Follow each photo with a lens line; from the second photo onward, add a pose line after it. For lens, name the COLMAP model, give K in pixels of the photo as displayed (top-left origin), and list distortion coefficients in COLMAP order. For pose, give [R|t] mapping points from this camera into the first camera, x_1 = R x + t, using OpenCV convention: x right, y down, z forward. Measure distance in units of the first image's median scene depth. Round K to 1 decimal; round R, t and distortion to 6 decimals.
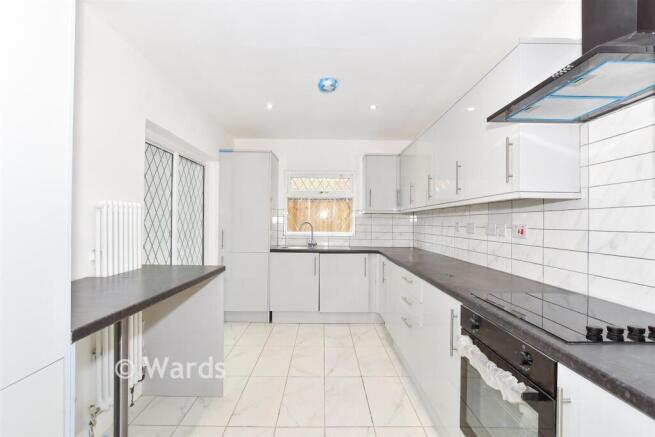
lens RADIAL K [[306.7, 0, 327.5], [0, 306.7, 218.5], [0, 0, 1]] dist [-0.000761, -0.000052]
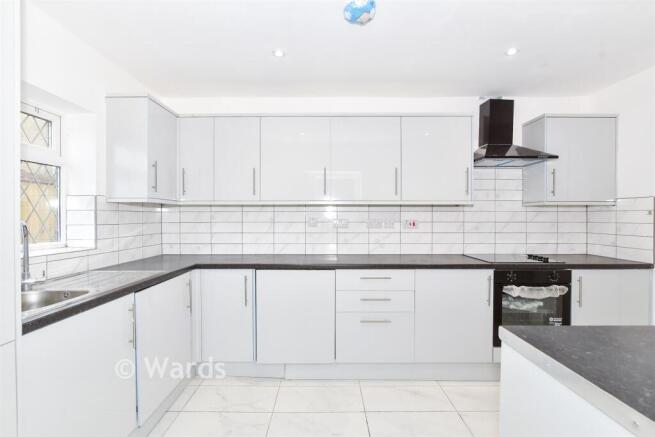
lens RADIAL K [[306.7, 0, 327.5], [0, 306.7, 218.5], [0, 0, 1]] dist [-0.000761, -0.000052]
pose [[0.003283, -0.012027, 0.999922, -0.785978], [-0.011947, 0.999856, 0.012066, 0.001738], [-0.999923, -0.011986, 0.003138, 1.260838]]
